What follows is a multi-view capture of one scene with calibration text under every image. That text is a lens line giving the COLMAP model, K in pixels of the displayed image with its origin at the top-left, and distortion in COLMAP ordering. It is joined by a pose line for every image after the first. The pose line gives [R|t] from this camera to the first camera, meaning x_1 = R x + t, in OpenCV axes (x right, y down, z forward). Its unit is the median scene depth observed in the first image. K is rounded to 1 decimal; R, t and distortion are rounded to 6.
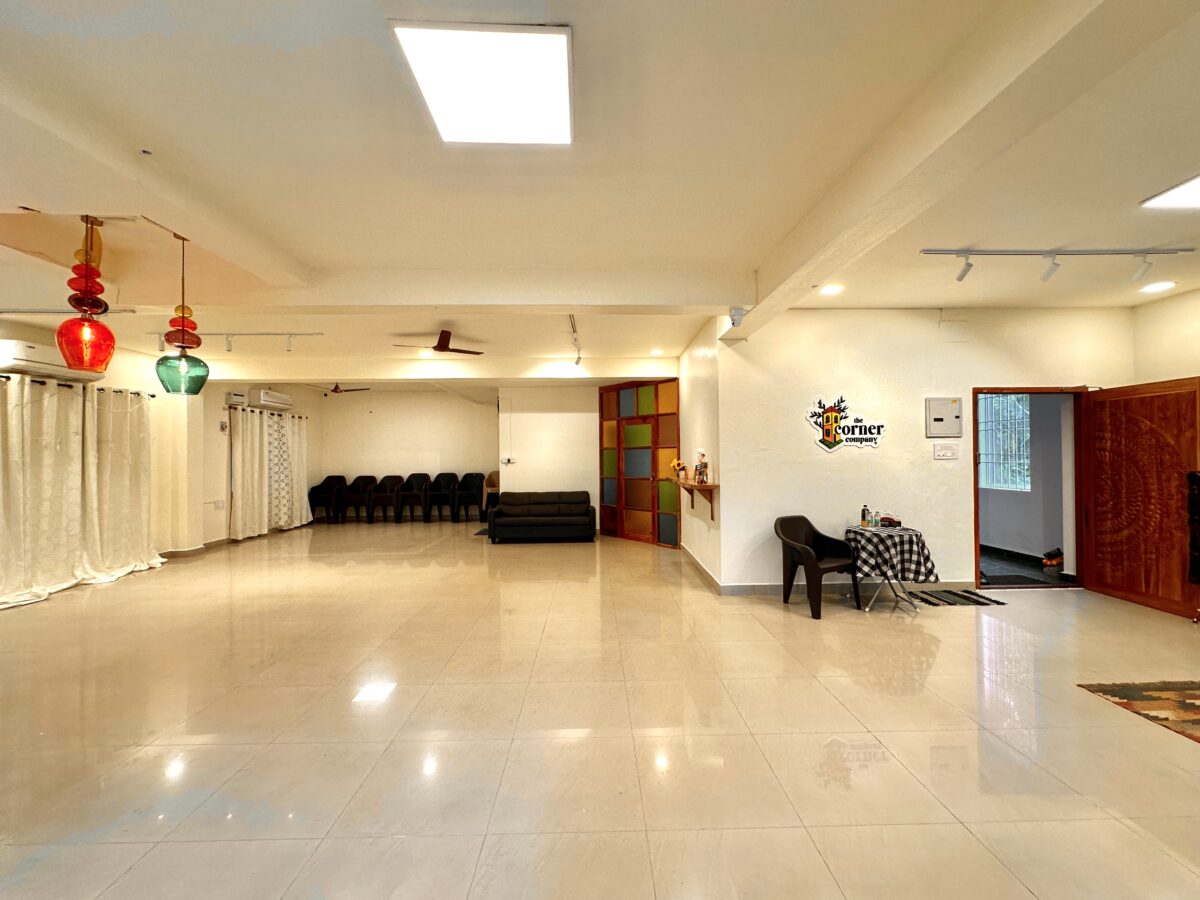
lens RADIAL K [[478.7, 0, 600.0], [0, 478.7, 450.0], [0, 0, 1]] dist [0.004779, 0.000252]
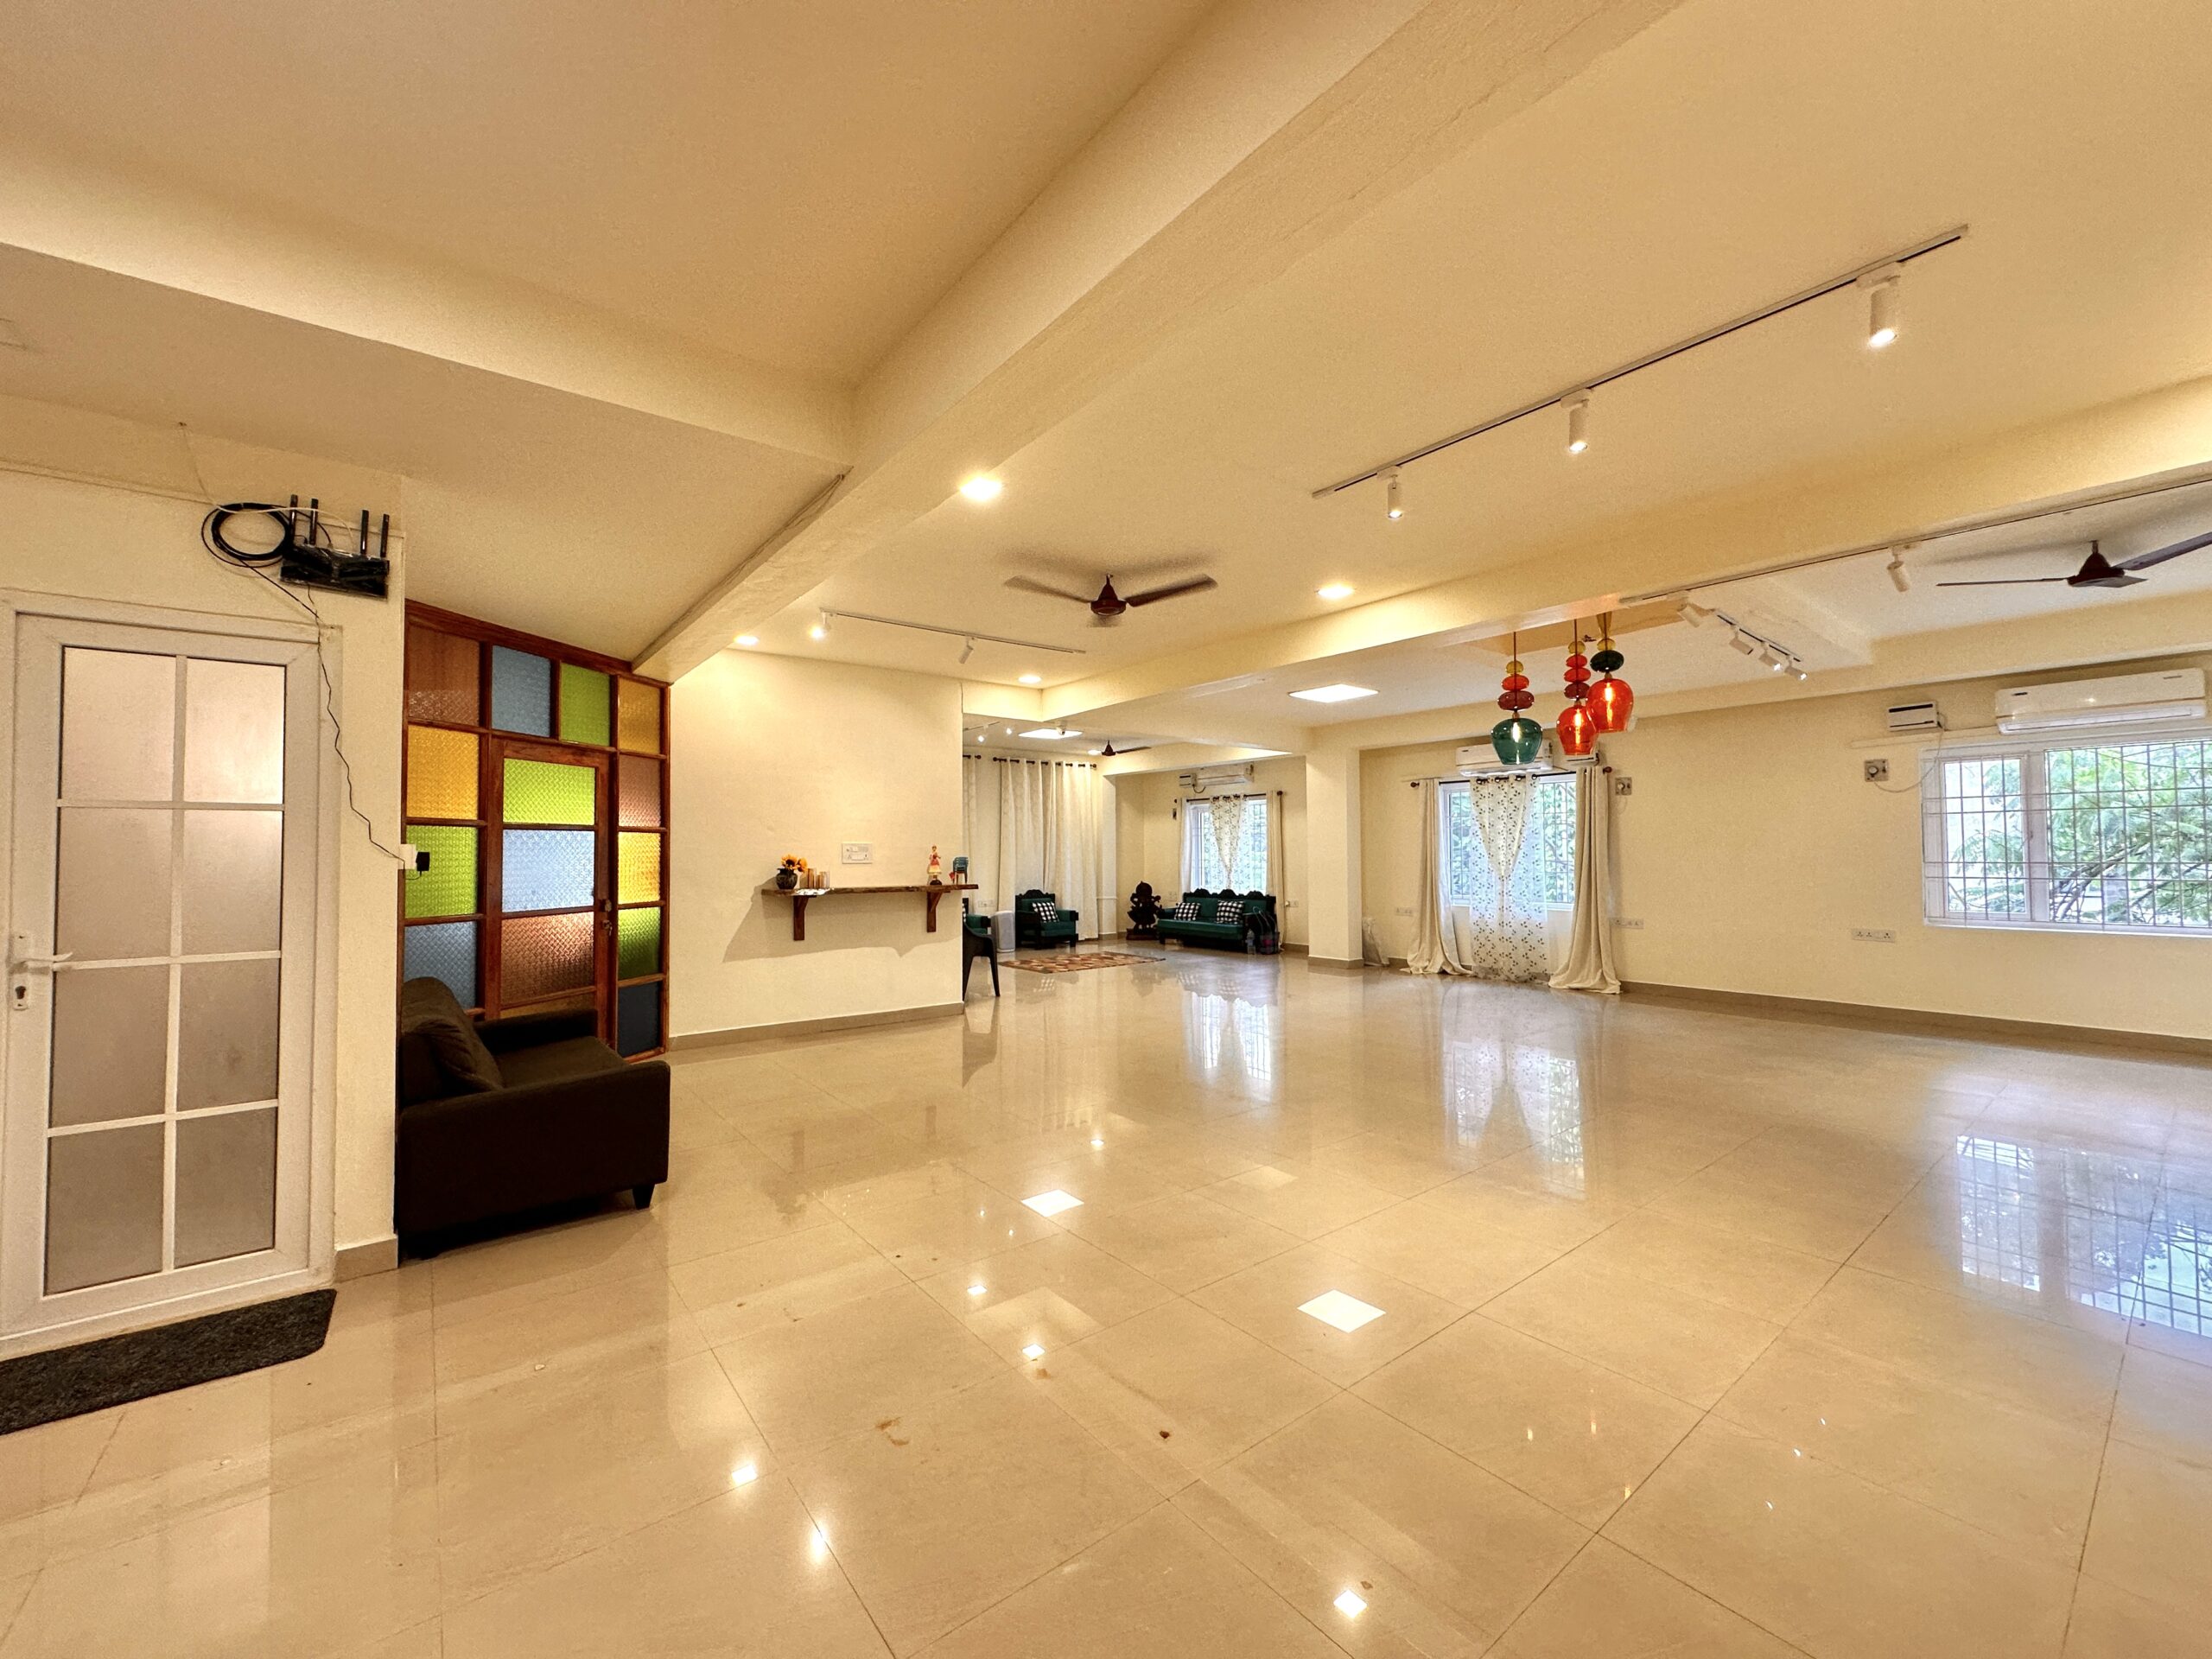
lens RADIAL K [[882.3, 0, 1106.0], [0, 882.3, 829.5], [0, 0, 1]] dist [0.004779, 0.000252]
pose [[-0.595180, 0.037025, 0.802739, -1.156395], [0.004755, 0.999083, -0.042556, 0.044560], [-0.803578, -0.021511, -0.594810, 1.707894]]
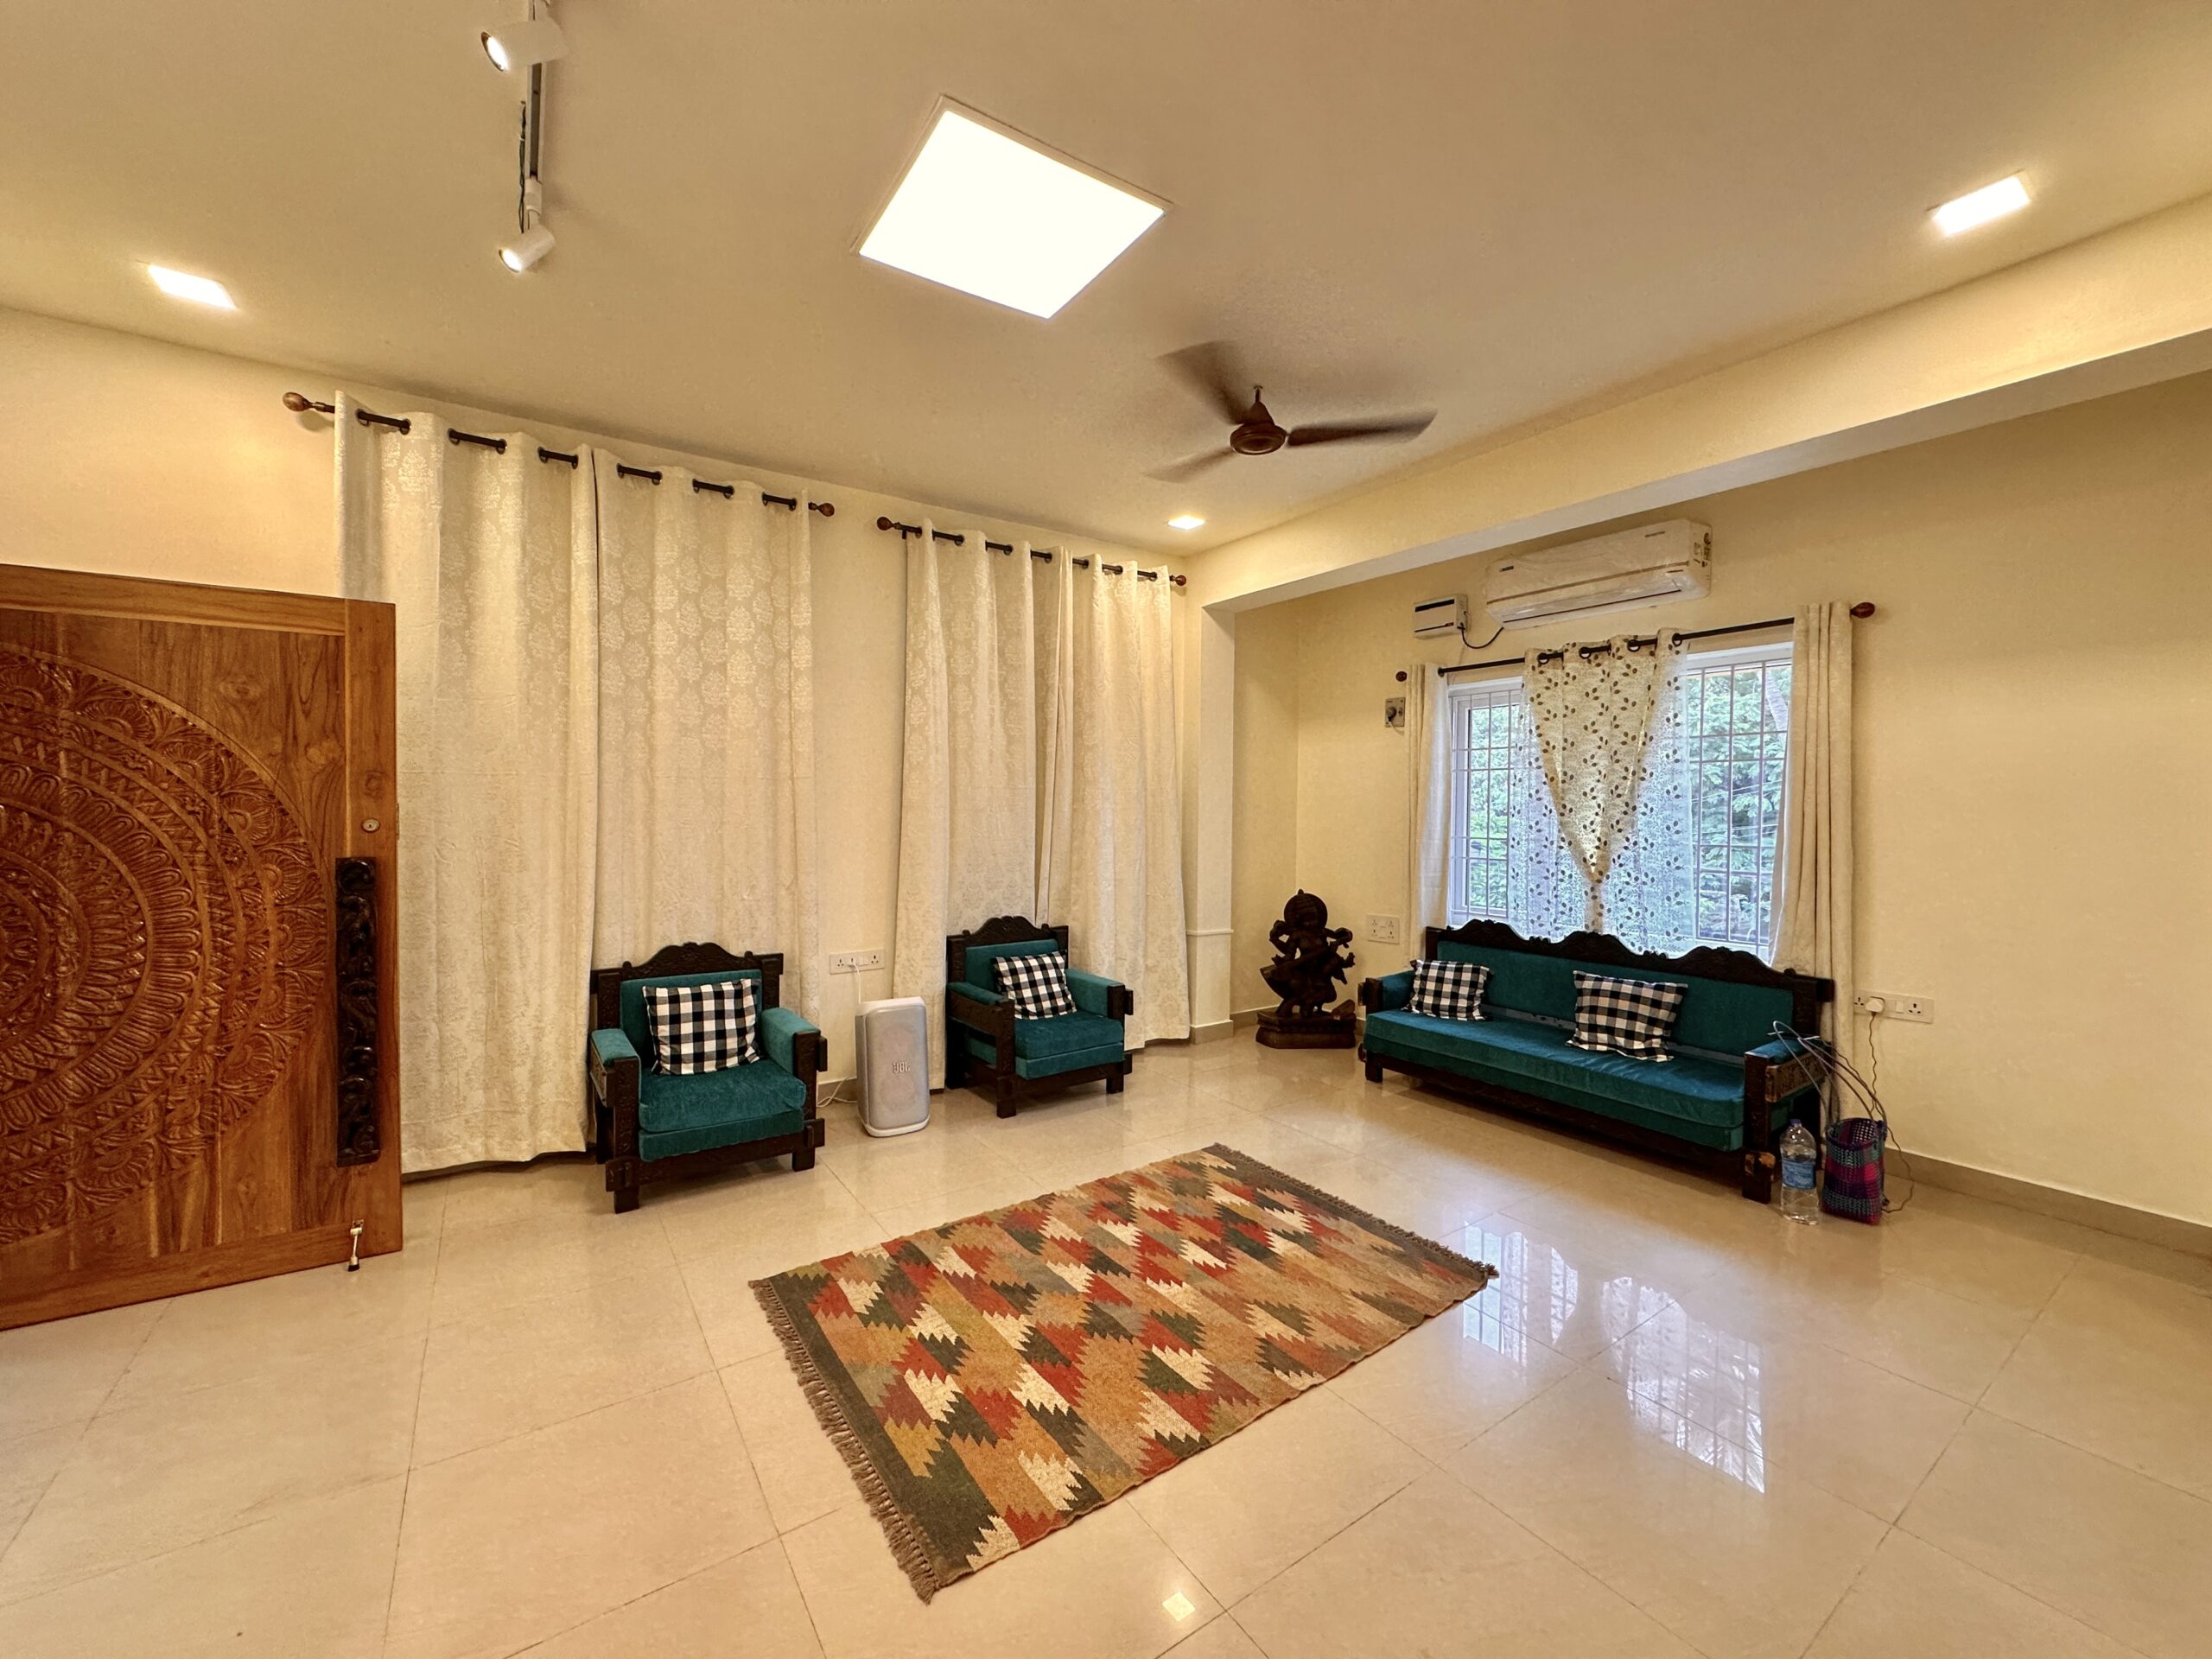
lens RADIAL K [[882.3, 0, 1106.0], [0, 882.3, 829.5], [0, 0, 1]] dist [0.004779, 0.000252]
pose [[-0.545041, -0.011135, 0.838336, 0.286796], [-0.008806, 0.999933, 0.007556, 0.010182], [-0.838363, -0.003265, -0.545102, 0.710704]]
